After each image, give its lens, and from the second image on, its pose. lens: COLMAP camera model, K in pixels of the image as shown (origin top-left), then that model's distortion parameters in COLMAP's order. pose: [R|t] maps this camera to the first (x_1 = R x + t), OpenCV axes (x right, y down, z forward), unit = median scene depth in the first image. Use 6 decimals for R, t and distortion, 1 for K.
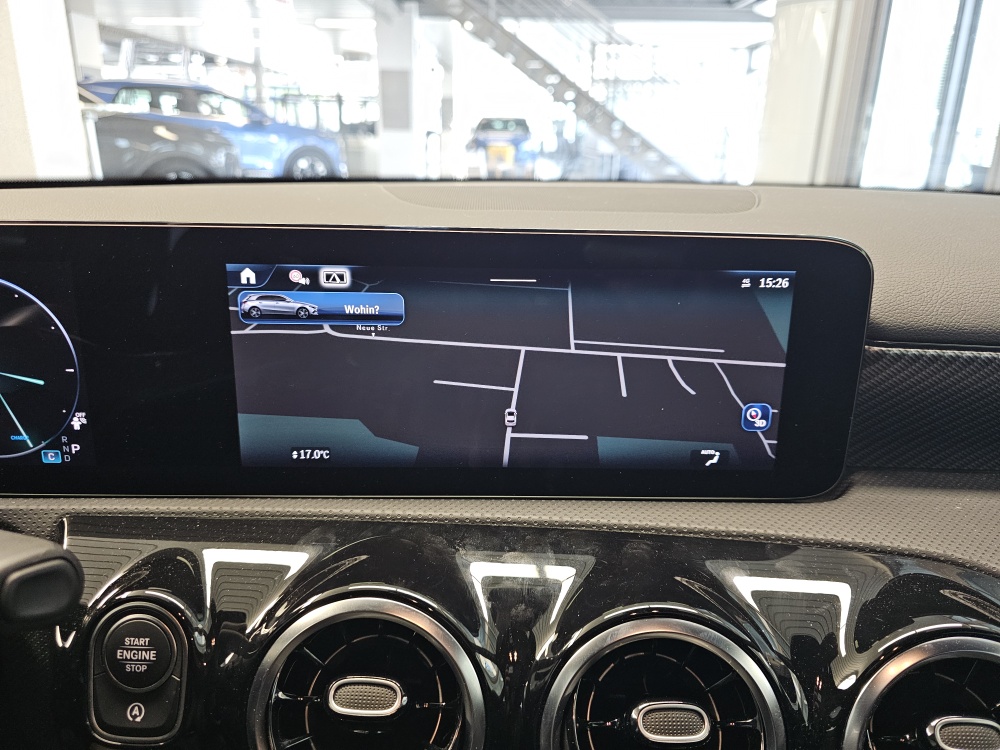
lens RADIAL K [[690.9, 0, 501.8], [0, 690.9, 362.8], [0, 0, 1]] dist [0.030918, -0.048805]
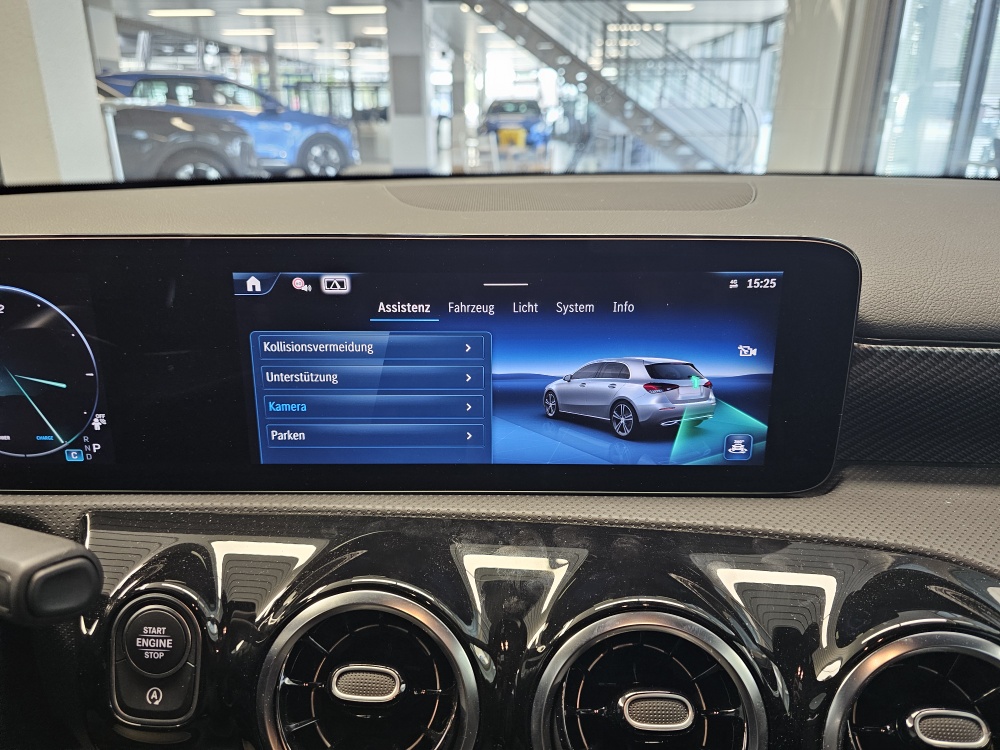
lens RADIAL K [[687.6, 0, 488.1], [0, 687.6, 356.8], [0, 0, 1]] dist [0.036269, -0.051877]
pose [[0.999160, -0.009256, -0.039921, 0.029617], [0.009891, 0.999827, 0.015736, -0.027089], [0.039769, -0.016117, 0.999079, -0.033490]]
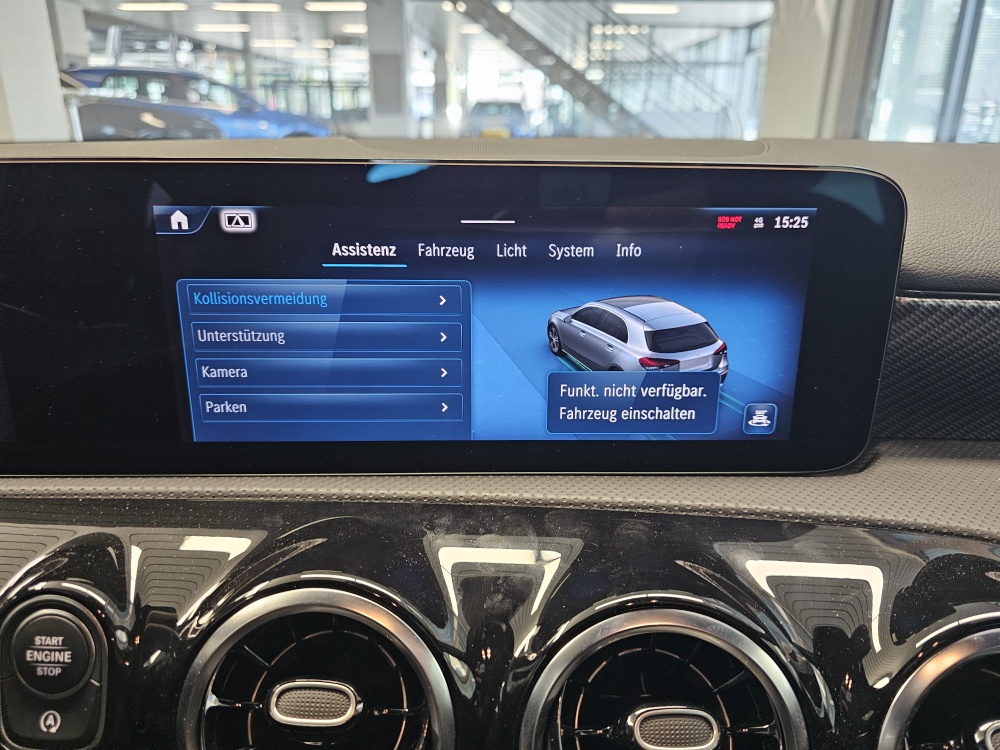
lens RADIAL K [[694.6, 0, 496.0], [0, 694.6, 375.9], [0, 0, 1]] dist [0.028608, -0.047143]
pose [[0.999931, -0.010576, -0.005198, 0.028691], [0.010743, 0.999390, 0.033228, 0.042822], [0.004843, -0.033282, 0.999434, 0.127561]]
